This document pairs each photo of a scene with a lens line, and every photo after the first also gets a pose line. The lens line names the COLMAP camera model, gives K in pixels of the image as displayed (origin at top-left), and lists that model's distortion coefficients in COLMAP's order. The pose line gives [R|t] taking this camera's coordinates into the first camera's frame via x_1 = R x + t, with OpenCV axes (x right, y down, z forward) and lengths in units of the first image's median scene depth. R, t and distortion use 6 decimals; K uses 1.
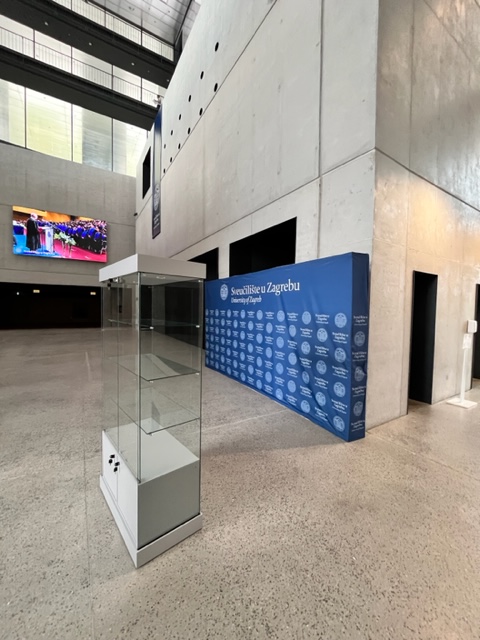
lens RADIAL K [[262.7, 0, 238.2], [0, 262.7, 315.9], [0, 0, 1]] dist [-0.007181, 0.001634]
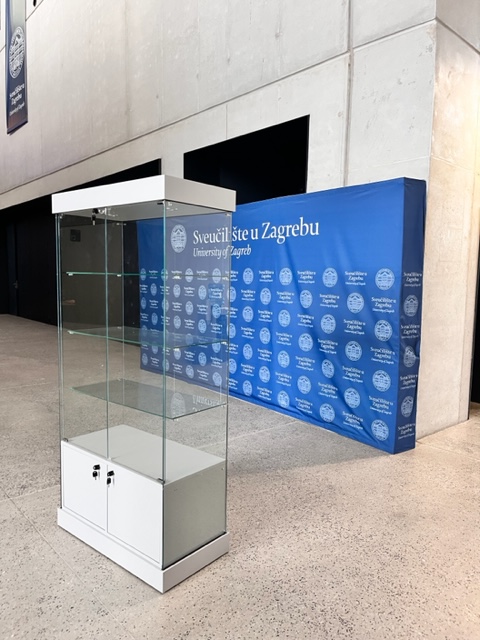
lens RADIAL K [[495.5, 0, 237.2], [0, 495.5, 322.0], [0, 0, 1]] dist [0.061161, -0.100442]
pose [[0.986062, -0.015048, 0.165698, -0.172937], [0.004396, 0.997910, 0.064466, 0.036381], [-0.166322, -0.062839, 0.984067, -0.180915]]
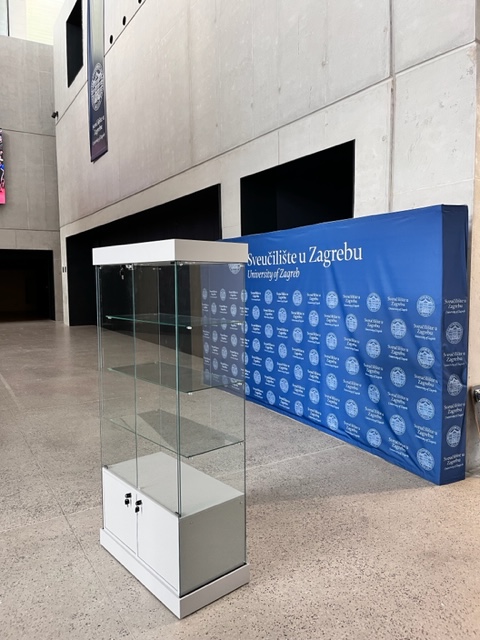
lens RADIAL K [[495.5, 0, 237.8], [0, 495.5, 309.1], [0, 0, 1]] dist [0.061161, -0.100442]
pose [[0.999704, -0.024336, 0.000797, -0.078382], [0.024296, 0.999151, 0.033272, -0.025967], [-0.001606, -0.033243, 0.999446, -0.234649]]
